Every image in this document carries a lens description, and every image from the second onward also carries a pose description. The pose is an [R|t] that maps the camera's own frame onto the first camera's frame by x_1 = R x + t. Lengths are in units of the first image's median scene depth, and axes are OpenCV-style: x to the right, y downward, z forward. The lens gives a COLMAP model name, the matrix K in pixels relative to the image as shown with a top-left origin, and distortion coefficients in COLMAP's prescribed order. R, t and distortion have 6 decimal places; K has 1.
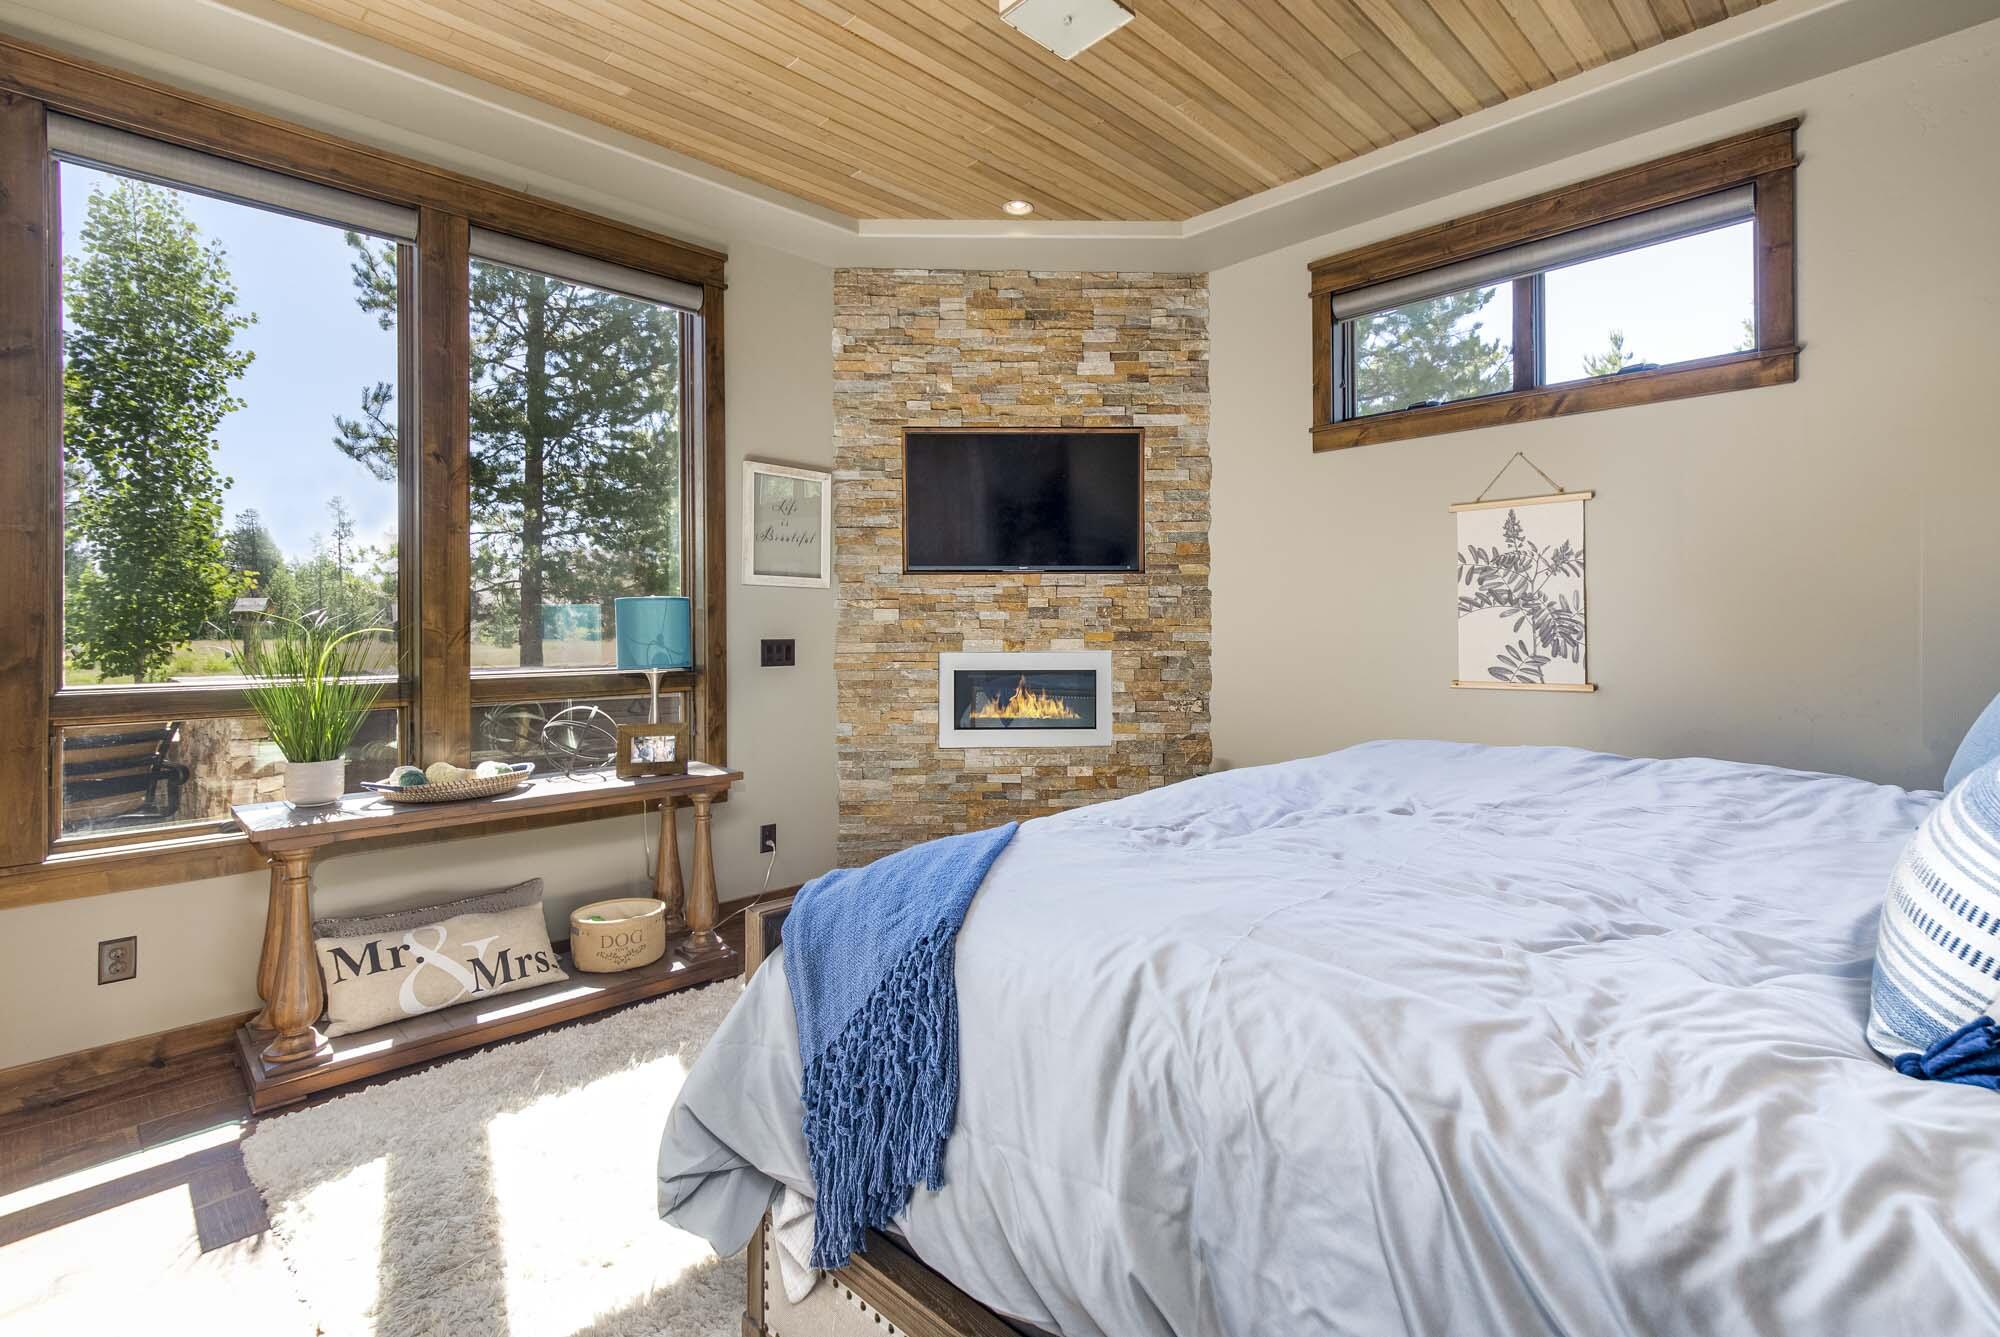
lens RADIAL K [[1021.1, 0, 998.7], [0, 1021.1, 623.6], [0, 0, 1]] dist [0.002689, -0.000770]
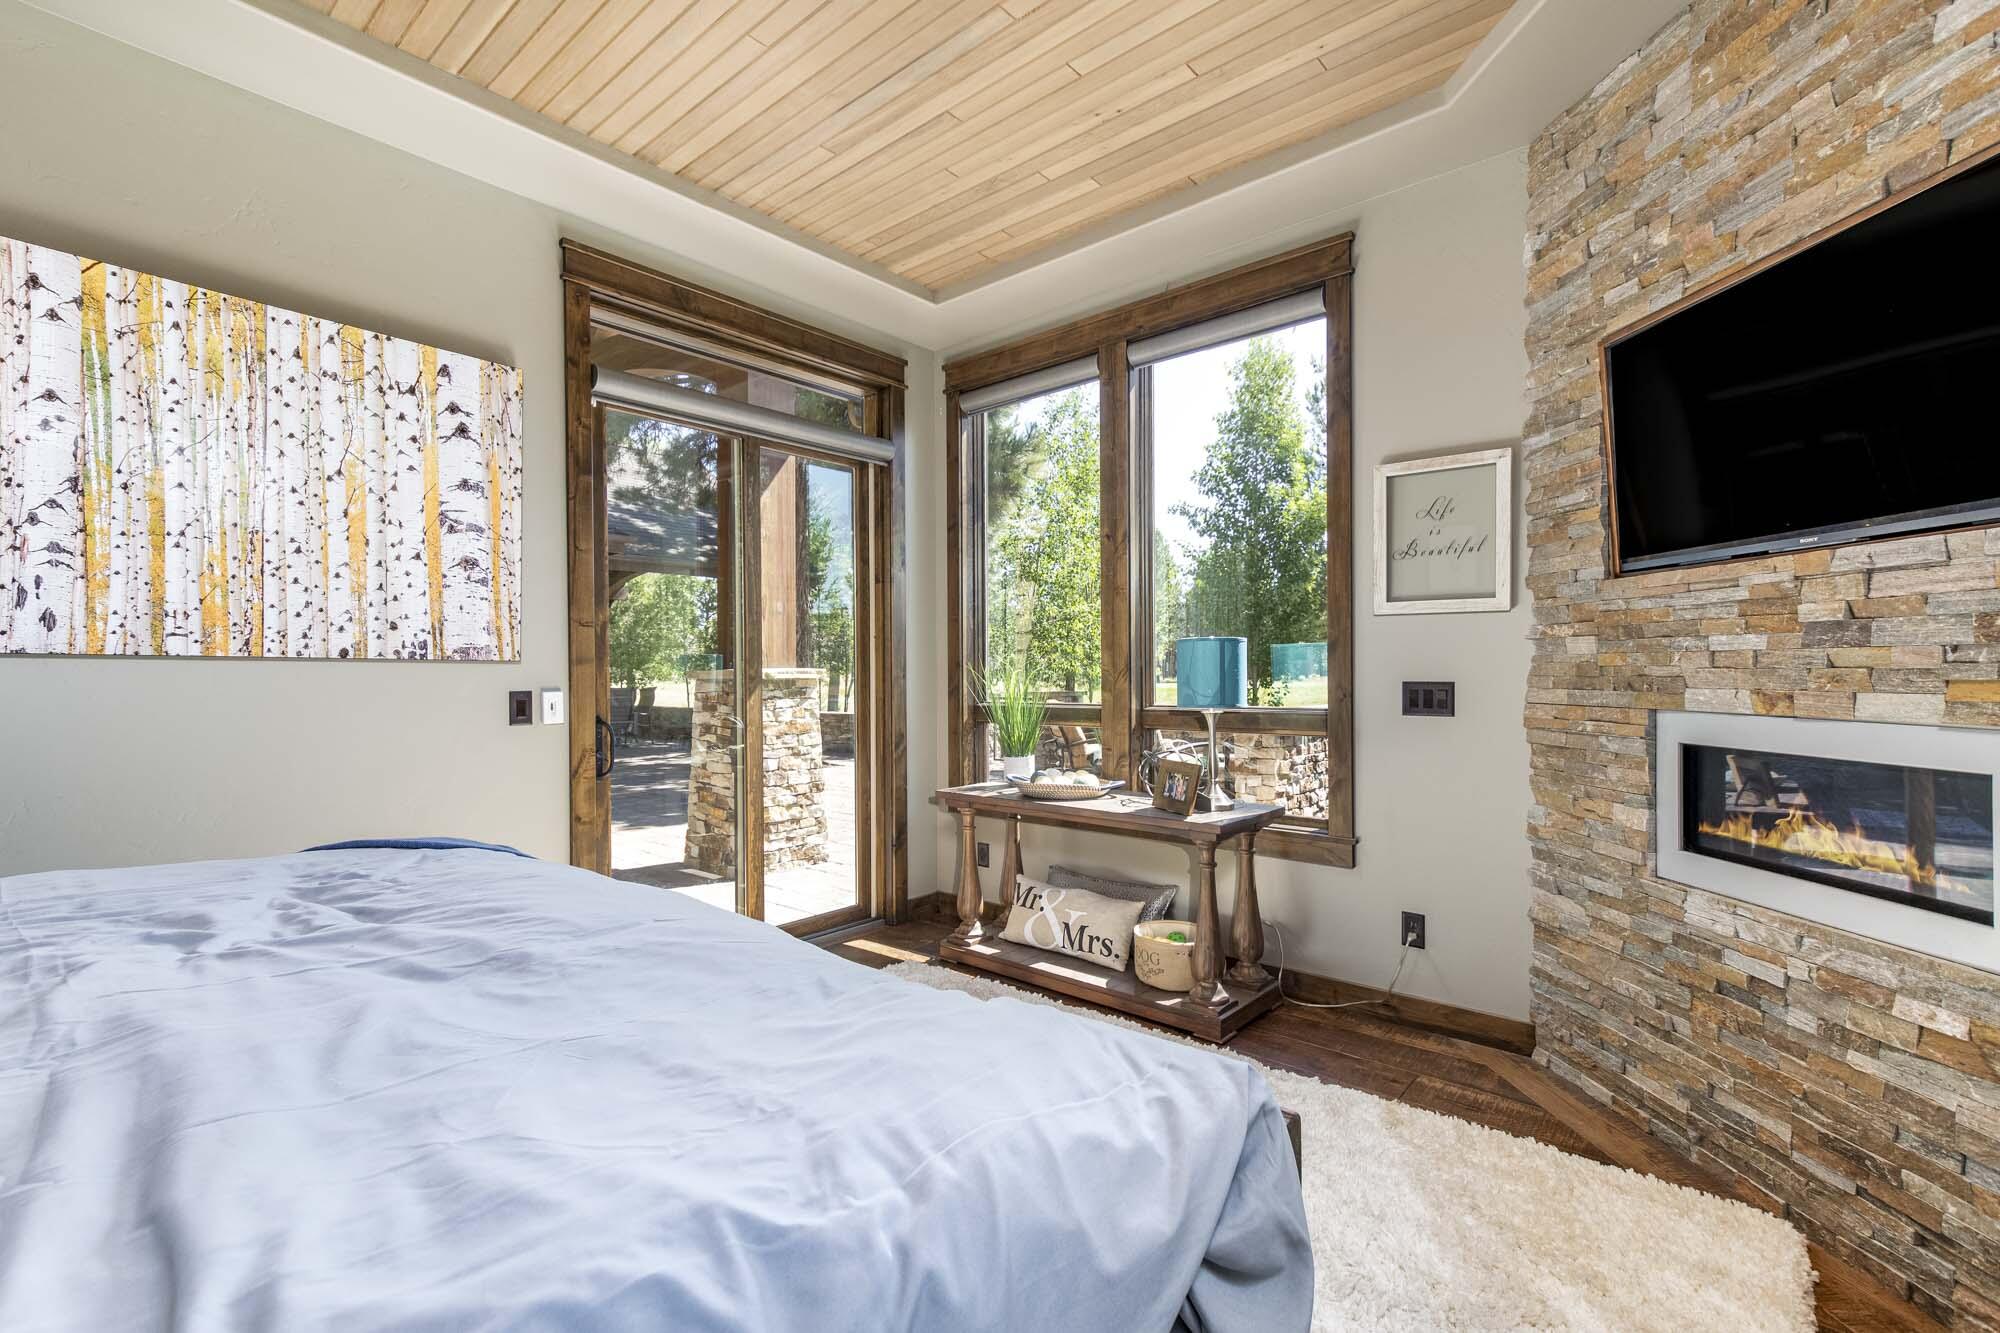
lens RADIAL K [[865.3, 0, 990.0], [0, 865.3, 673.5], [0, 0, 1]] dist [-0.009061, 0.005016]
pose [[0.038632, 0.009803, -0.999205, 0.411705], [0.013409, 0.999857, 0.010328, -0.001949], [0.999164, -0.013797, 0.038495, 0.610988]]
